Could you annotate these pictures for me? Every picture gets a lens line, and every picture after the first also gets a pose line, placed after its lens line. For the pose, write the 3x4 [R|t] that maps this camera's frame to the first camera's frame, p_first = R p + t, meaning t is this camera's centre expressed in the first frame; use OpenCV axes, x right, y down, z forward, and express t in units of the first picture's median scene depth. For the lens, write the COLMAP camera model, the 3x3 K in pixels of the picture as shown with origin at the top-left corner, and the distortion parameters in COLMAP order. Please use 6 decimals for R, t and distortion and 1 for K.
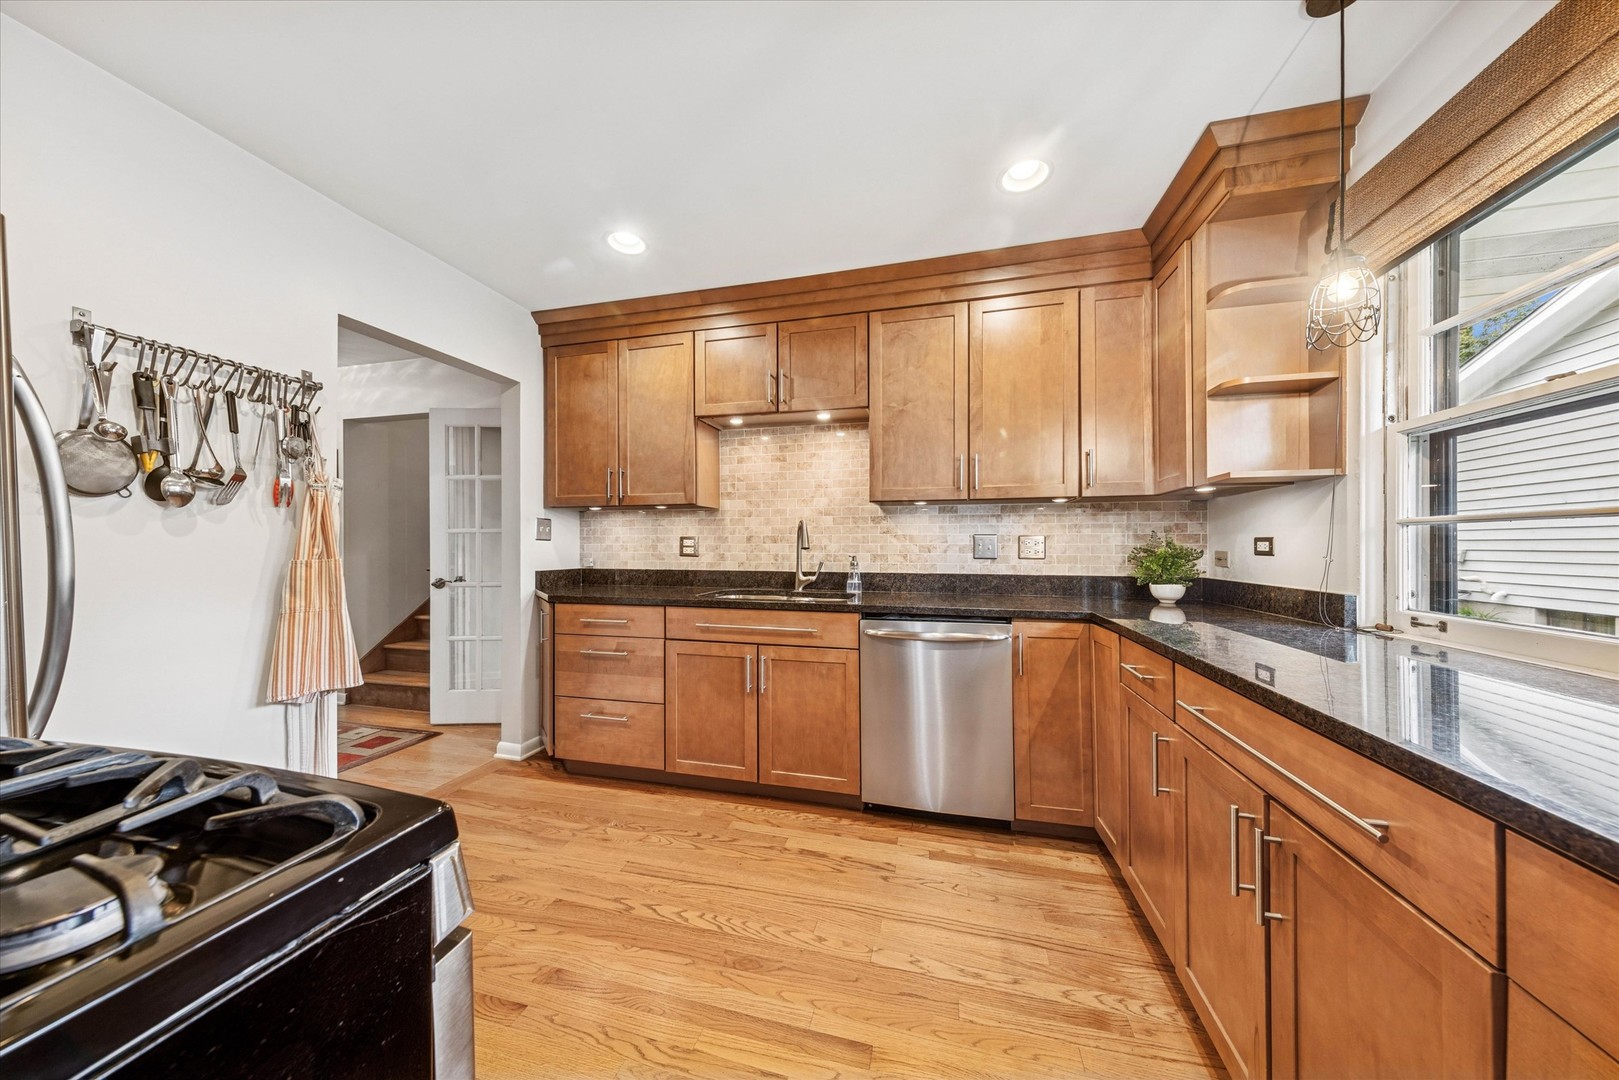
lens RADIAL K [[521.0, 0, 808.1], [0, 521.0, 542.9], [0, 0, 1]] dist [-0.000645, -0.000040]
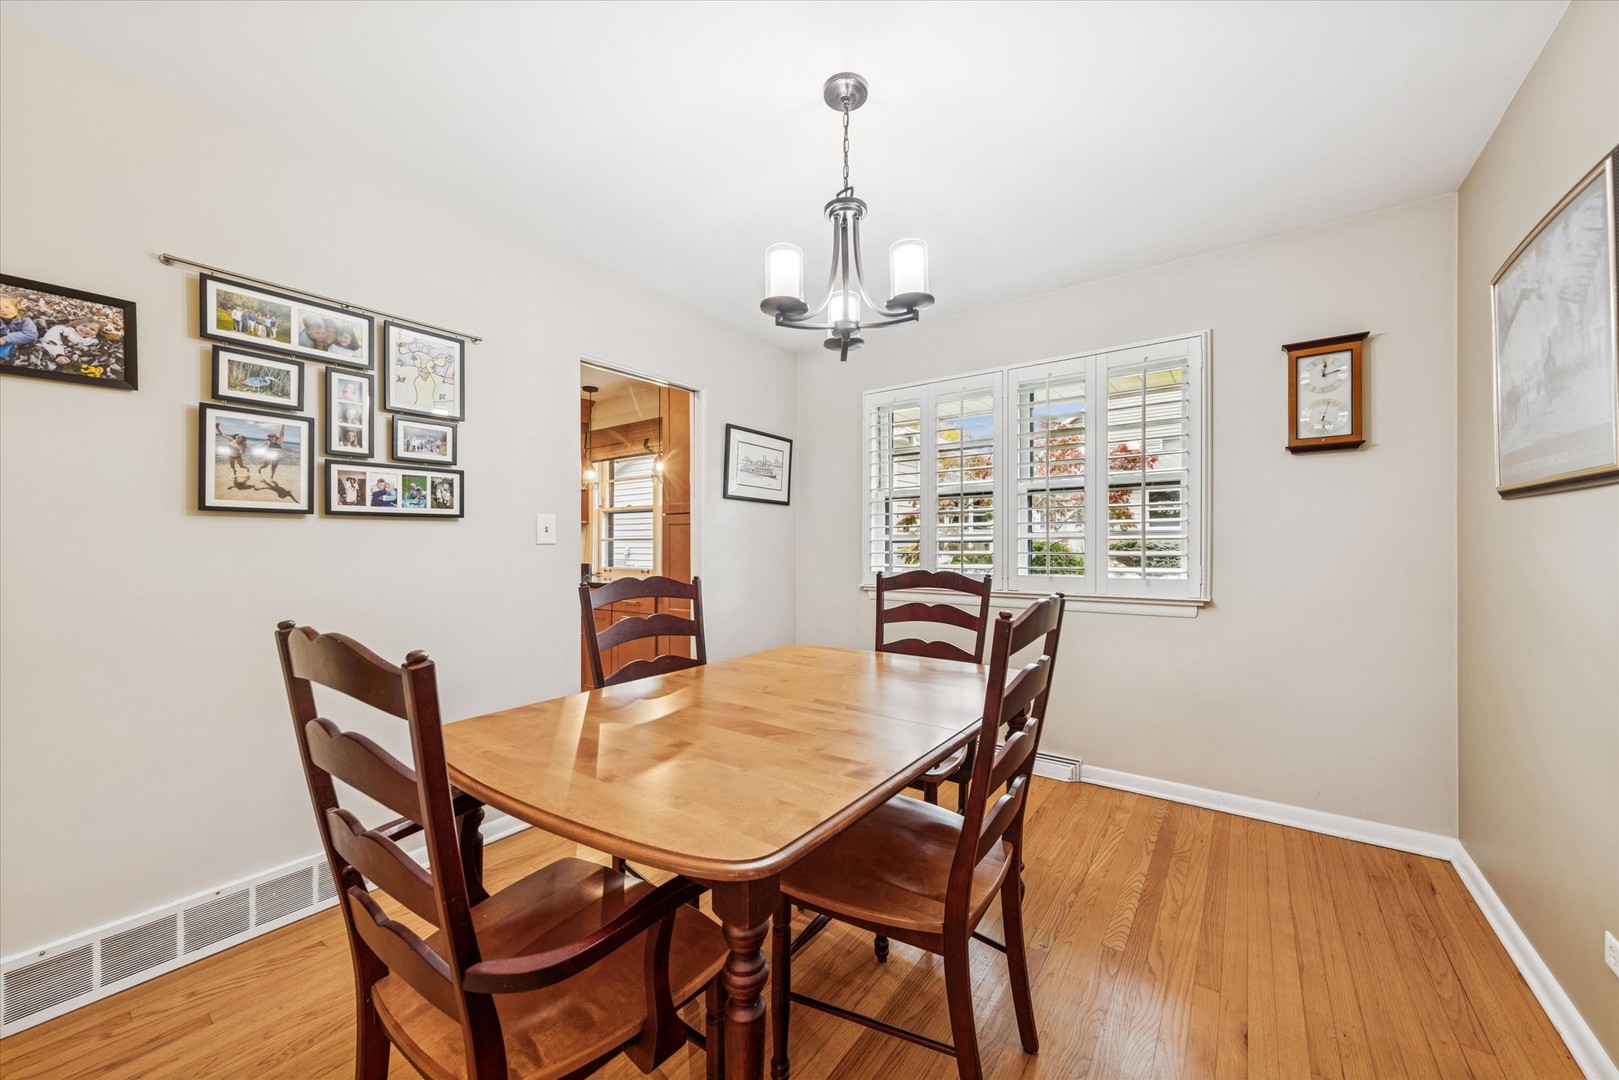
lens RADIAL K [[596.4, 0, 813.2], [0, 596.4, 543.2], [0, 0, 1]] dist [-0.000641, -0.000107]
pose [[0.353296, 0.000311, 0.935511, -1.900573], [0.003320, 0.999993, -0.001586, -0.006090], [-0.935506, 0.003667, 0.353293, -1.564358]]
